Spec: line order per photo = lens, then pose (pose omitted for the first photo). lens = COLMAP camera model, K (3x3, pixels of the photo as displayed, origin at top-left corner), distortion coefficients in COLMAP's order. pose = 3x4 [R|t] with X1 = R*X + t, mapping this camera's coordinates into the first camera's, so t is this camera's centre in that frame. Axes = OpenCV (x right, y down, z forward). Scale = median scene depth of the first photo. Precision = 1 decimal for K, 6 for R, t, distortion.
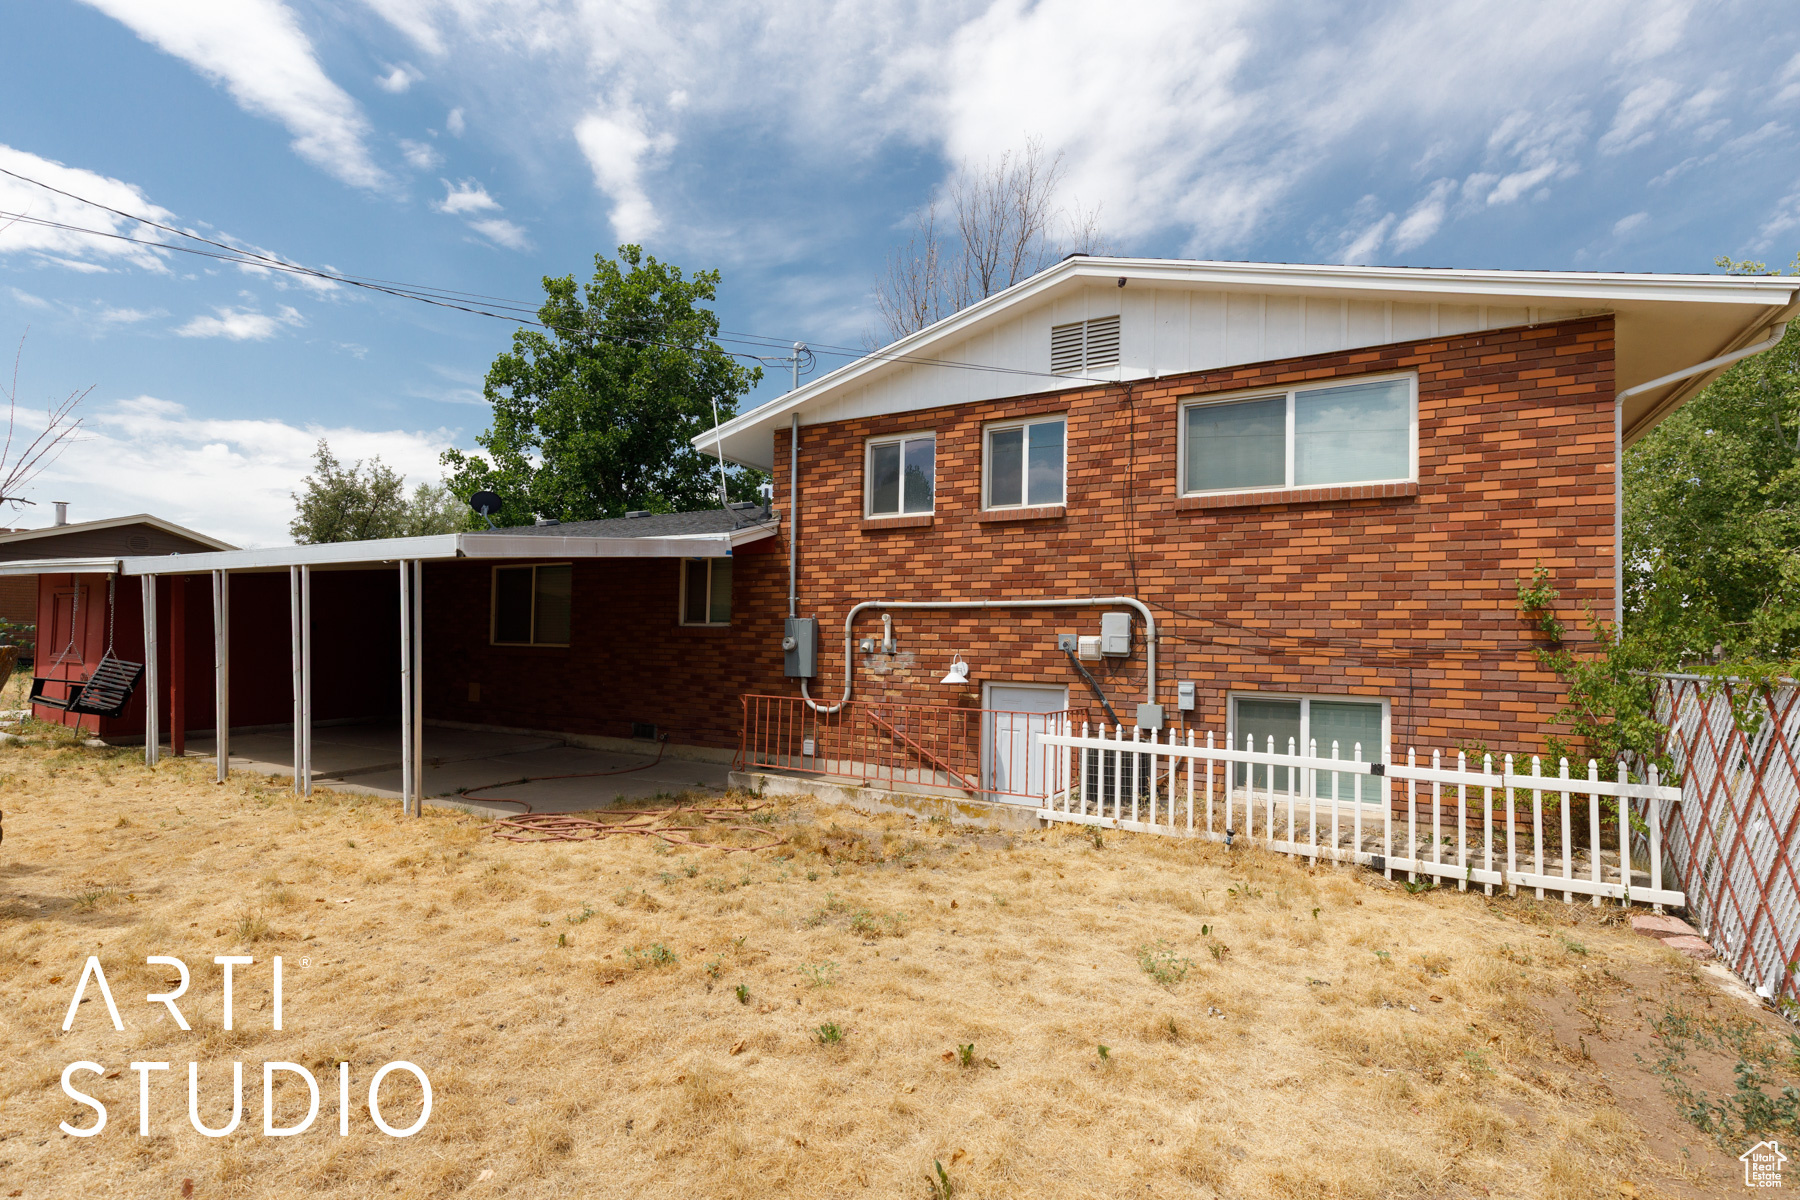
lens RADIAL K [[825.9, 0, 858.4], [0, 825.9, 608.2], [0, 0, 1]] dist [0.003112, -0.000280]
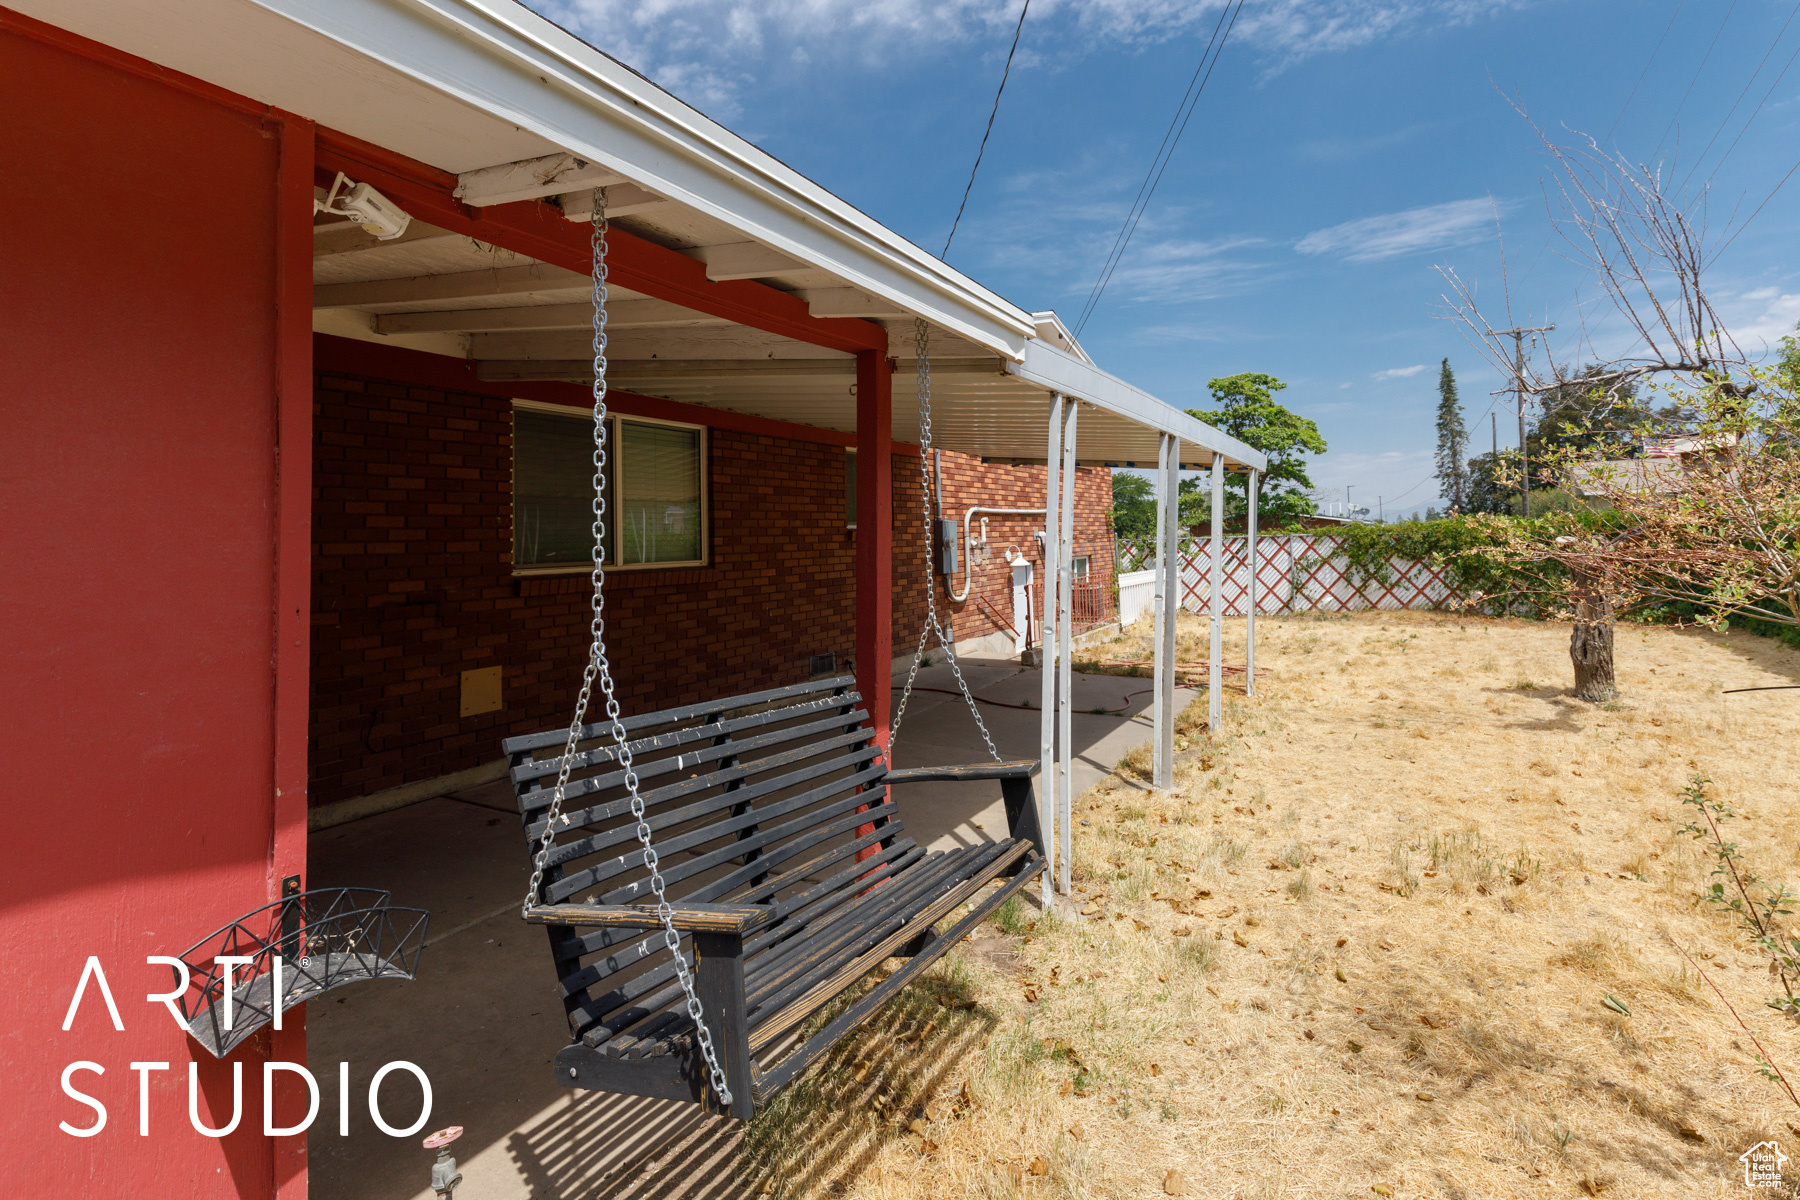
lens RADIAL K [[826.0, 0, 941.6], [0, 826.0, 496.3], [0, 0, 1]] dist [0.001867, 0.000089]
pose [[-0.015144, 0.038217, 0.999155, -1.249204], [-0.006269, 0.999246, -0.038316, 0.024205], [-0.999866, -0.006844, -0.014893, 1.085760]]
